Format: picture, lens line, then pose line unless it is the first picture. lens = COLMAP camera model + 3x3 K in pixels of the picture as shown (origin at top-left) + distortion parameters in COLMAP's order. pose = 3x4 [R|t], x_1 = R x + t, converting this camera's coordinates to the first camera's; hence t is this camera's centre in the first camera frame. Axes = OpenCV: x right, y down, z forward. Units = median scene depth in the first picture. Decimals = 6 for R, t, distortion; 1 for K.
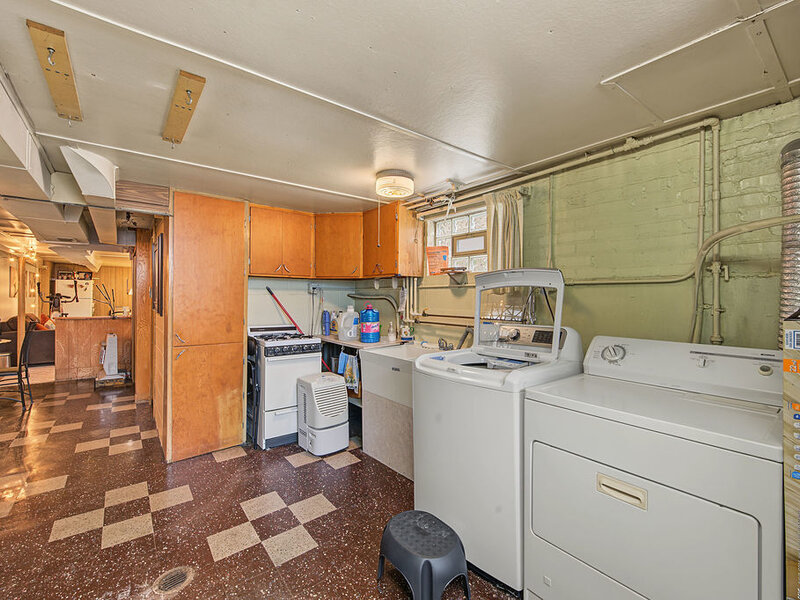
lens RADIAL K [[356.6, 0, 398.5], [0, 356.6, 295.5], [0, 0, 1]] dist [-0.000956, -0.000029]
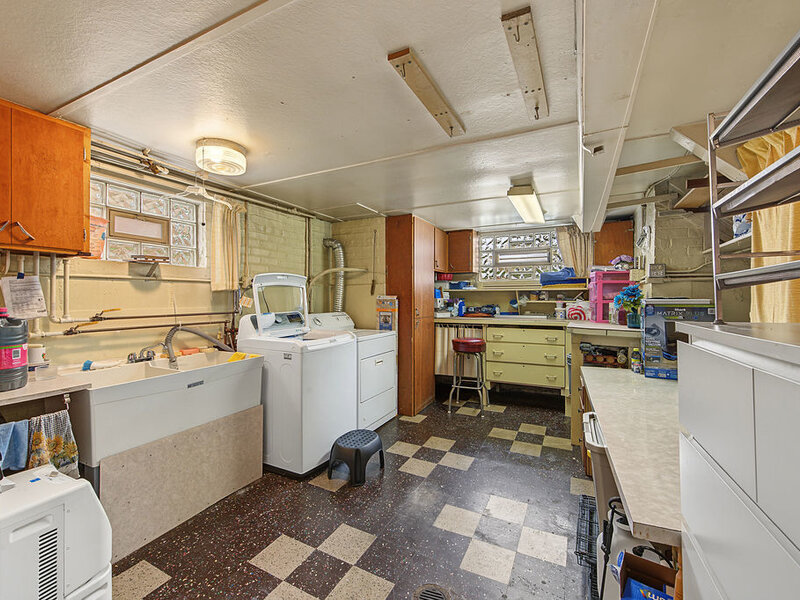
lens RADIAL K [[356.6, 0, 397.6], [0, 356.6, 296.6], [0, 0, 1]] dist [-0.000956, -0.000029]
pose [[-0.438557, -0.004189, 0.898694, -1.069918], [0.000259, 0.999989, 0.004787, 0.013595], [-0.898703, 0.002332, -0.438551, 1.121157]]
